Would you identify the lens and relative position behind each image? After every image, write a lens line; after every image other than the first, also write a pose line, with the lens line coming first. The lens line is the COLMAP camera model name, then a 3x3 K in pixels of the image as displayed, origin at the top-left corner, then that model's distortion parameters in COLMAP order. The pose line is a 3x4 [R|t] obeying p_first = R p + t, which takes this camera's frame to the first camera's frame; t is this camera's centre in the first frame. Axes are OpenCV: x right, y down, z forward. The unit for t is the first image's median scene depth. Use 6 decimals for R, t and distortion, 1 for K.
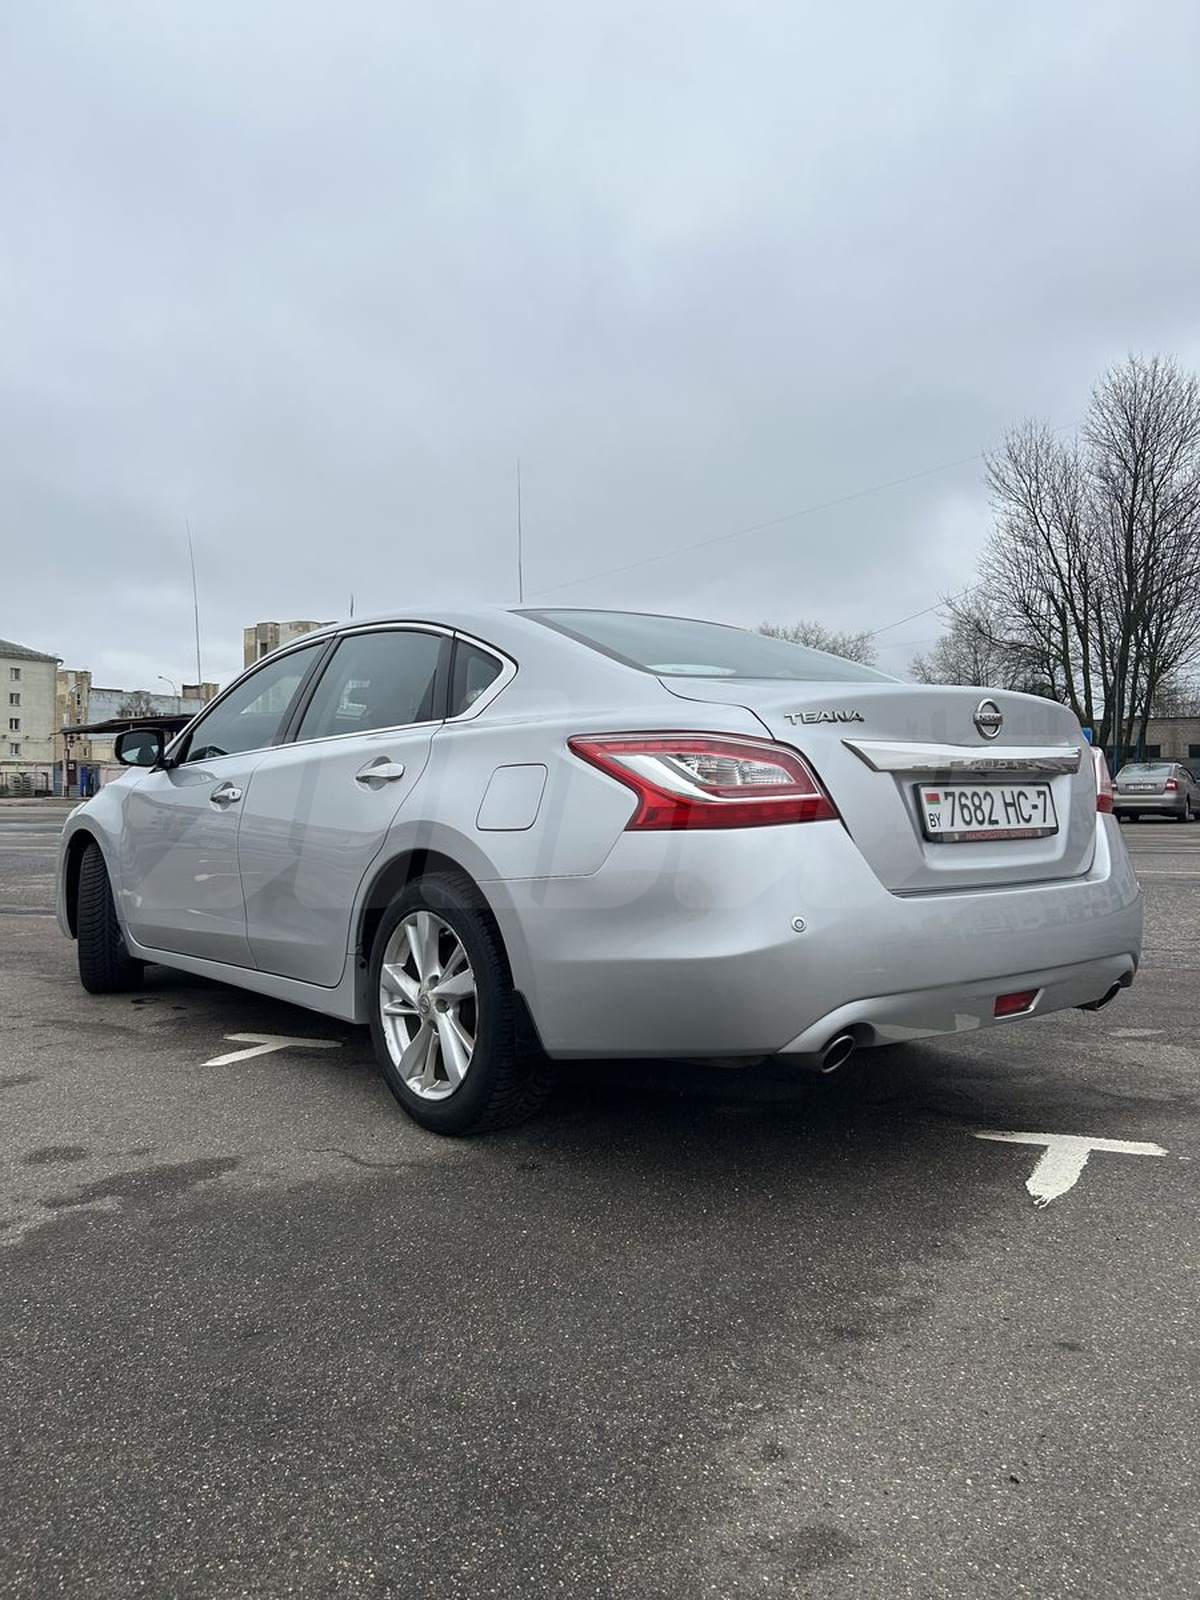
lens RADIAL K [[1209.9, 0, 594.1], [0, 1209.9, 807.9], [0, 0, 1]] dist [0.035765, -0.030246]
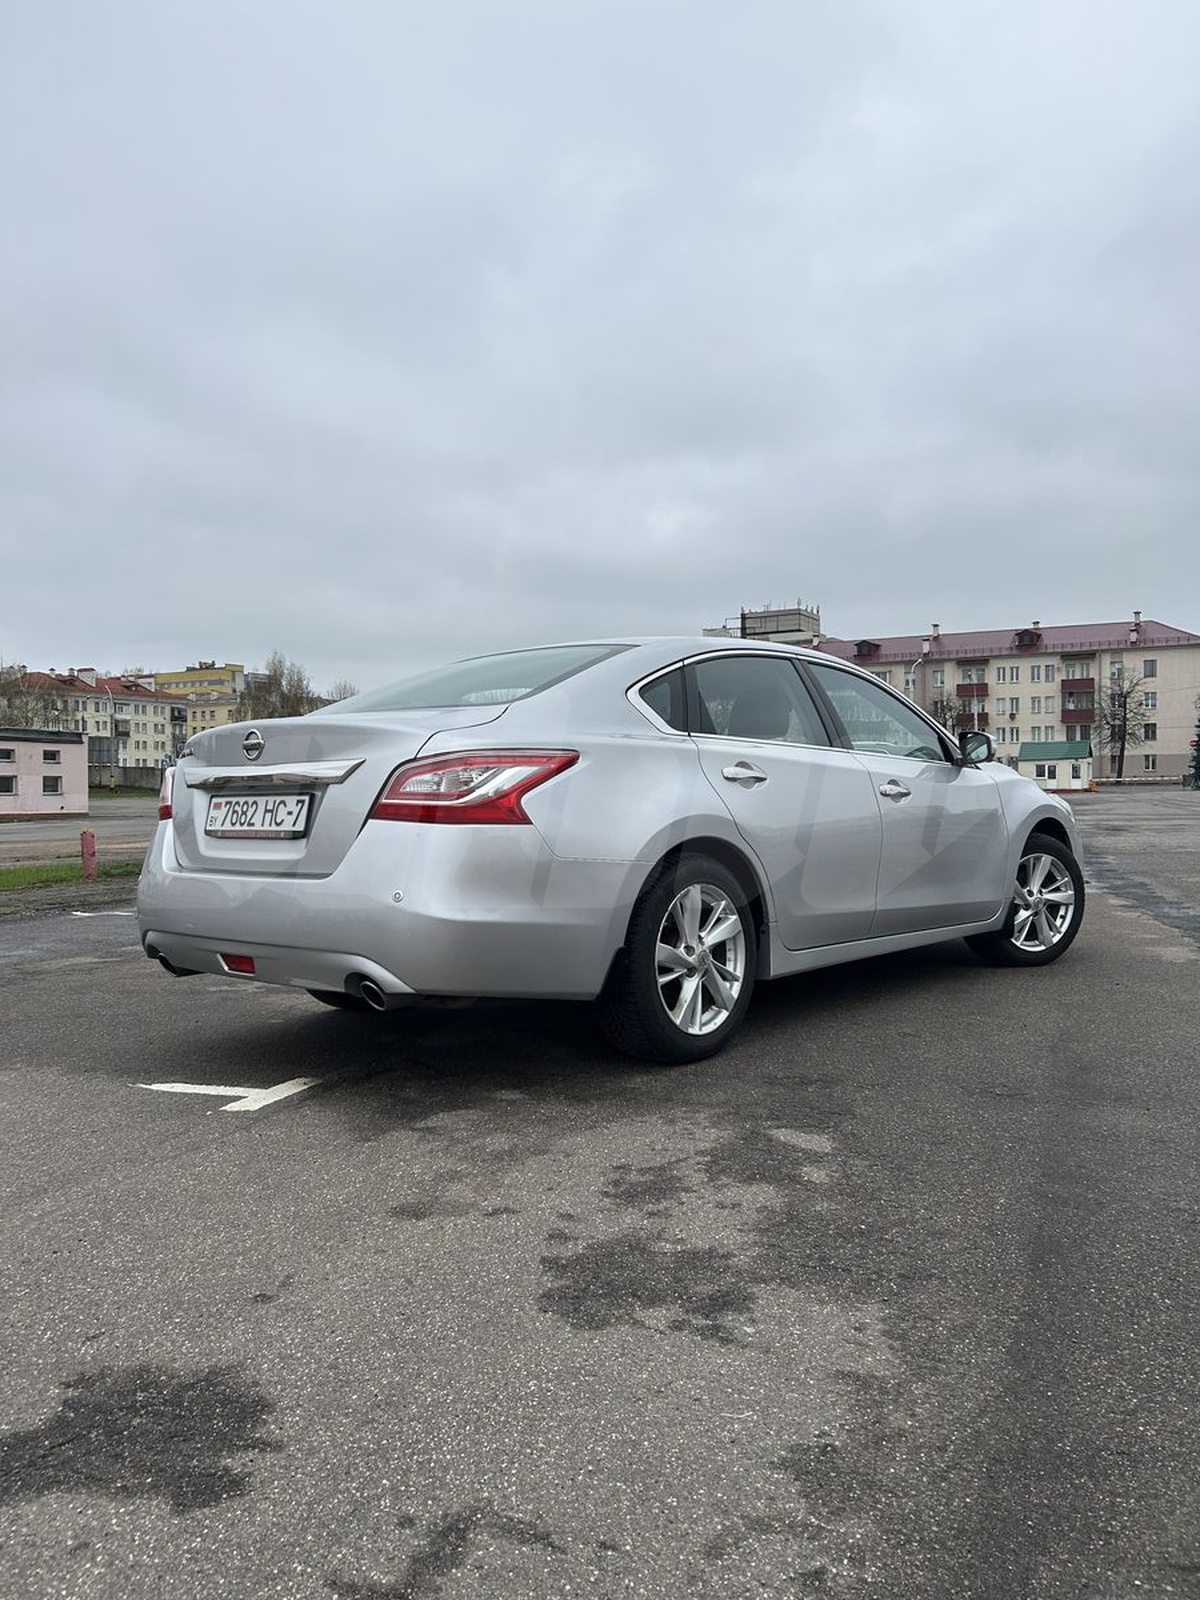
lens RADIAL K [[1209.9, 0, 601.9], [0, 1209.9, 796.1], [0, 0, 1]] dist [0.035765, -0.030246]
pose [[0.177736, 0.004528, -0.984068, 1.679243], [0.001123, 0.999988, 0.004804, -0.024476], [0.984077, -0.001959, 0.177729, 1.146452]]
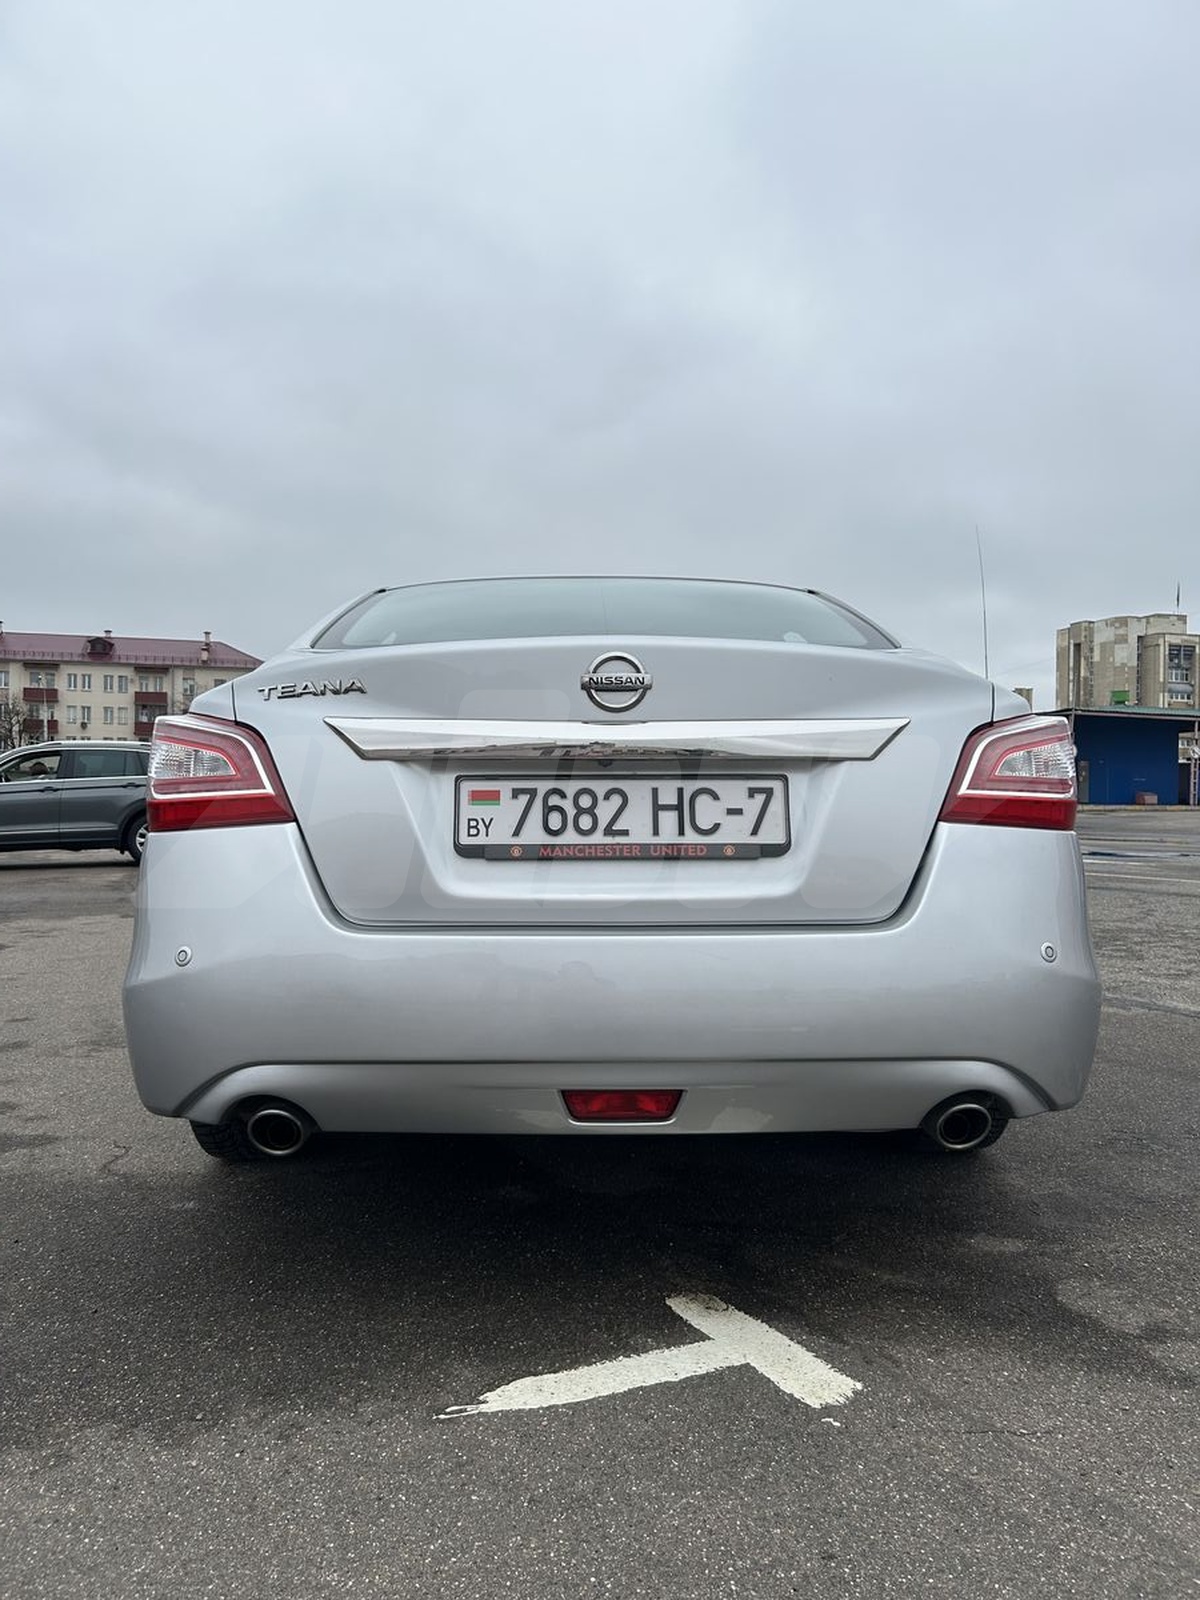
lens RADIAL K [[1209.9, 0, 603.3], [0, 1209.9, 794.7], [0, 0, 1]] dist [0.035765, -0.030246]
pose [[0.793660, 0.003625, -0.608351, 0.738099], [-0.013232, 0.999849, -0.011305, -0.001811], [0.608218, 0.017022, 0.793588, 0.463630]]
